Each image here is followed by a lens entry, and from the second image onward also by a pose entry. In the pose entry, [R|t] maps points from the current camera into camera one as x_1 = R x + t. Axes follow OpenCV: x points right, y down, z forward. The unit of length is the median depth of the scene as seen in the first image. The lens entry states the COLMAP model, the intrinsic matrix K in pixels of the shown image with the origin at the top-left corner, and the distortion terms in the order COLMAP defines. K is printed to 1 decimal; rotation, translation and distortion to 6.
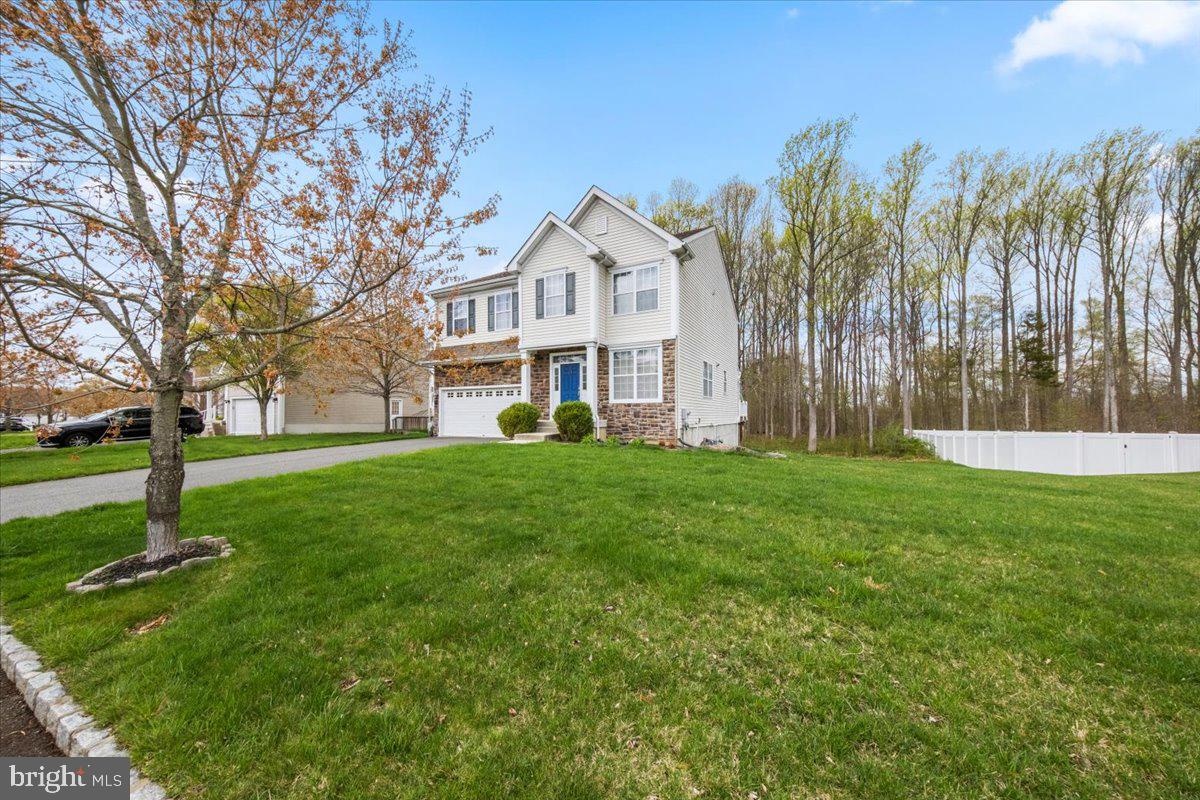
lens RADIAL K [[416.9, 0, 593.8], [0, 416.9, 406.5], [0, 0, 1]] dist [0.006026, -0.001140]
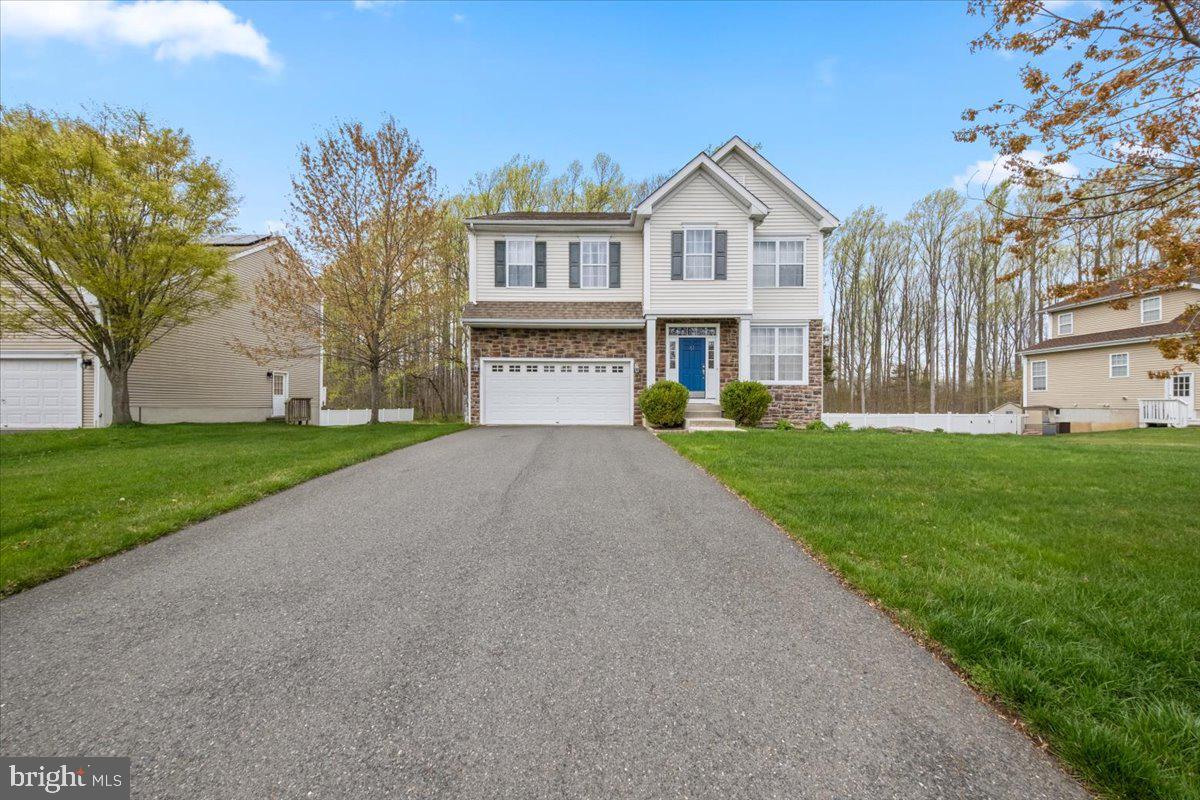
lens RADIAL K [[416.9, 0, 593.1], [0, 416.9, 404.2], [0, 0, 1]] dist [0.006026, -0.001140]
pose [[0.889618, 0.006425, 0.456661, -0.621395], [-0.017545, 0.999644, 0.020116, 0.020933], [-0.456369, -0.025908, 0.889413, 0.318994]]
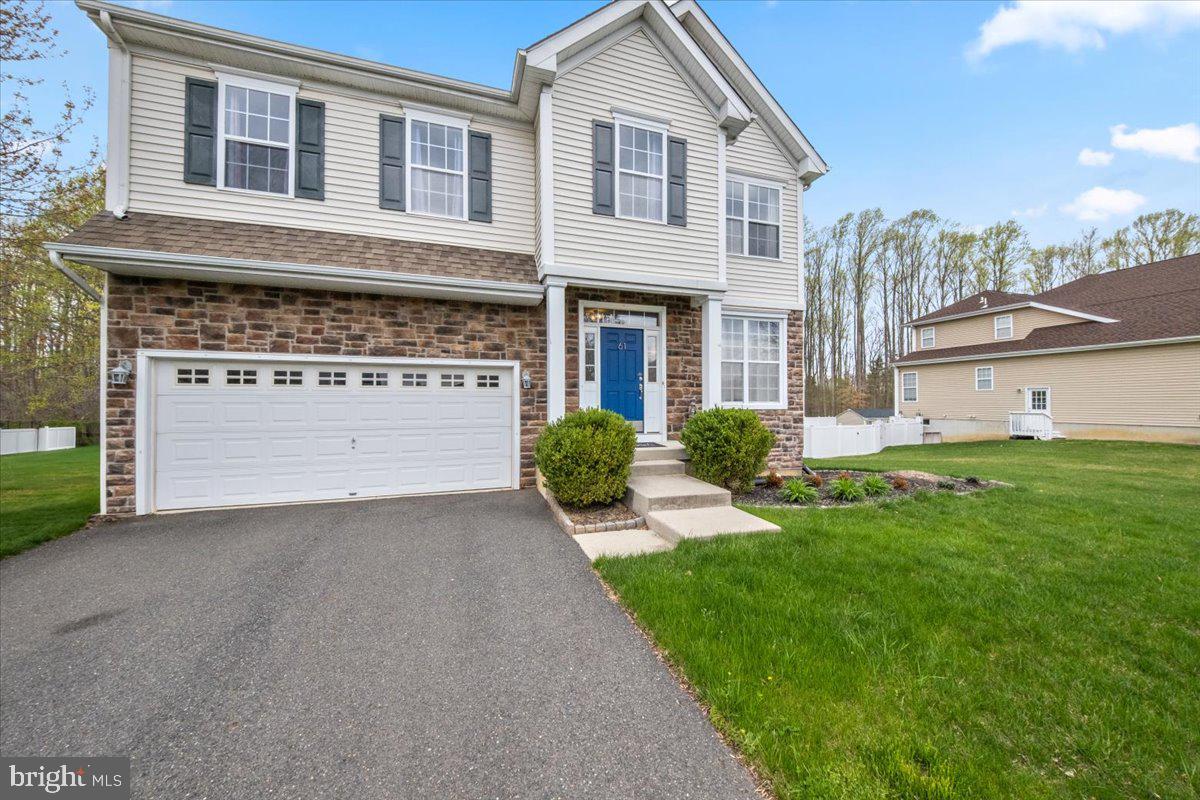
lens RADIAL K [[416.9, 0, 606.9], [0, 416.9, 402.4], [0, 0, 1]] dist [0.006026, -0.001140]
pose [[0.686778, 0.002221, 0.726864, -0.422002], [-0.015238, 0.999820, 0.011342, -0.019065], [-0.726707, -0.018865, 0.686688, 0.661350]]
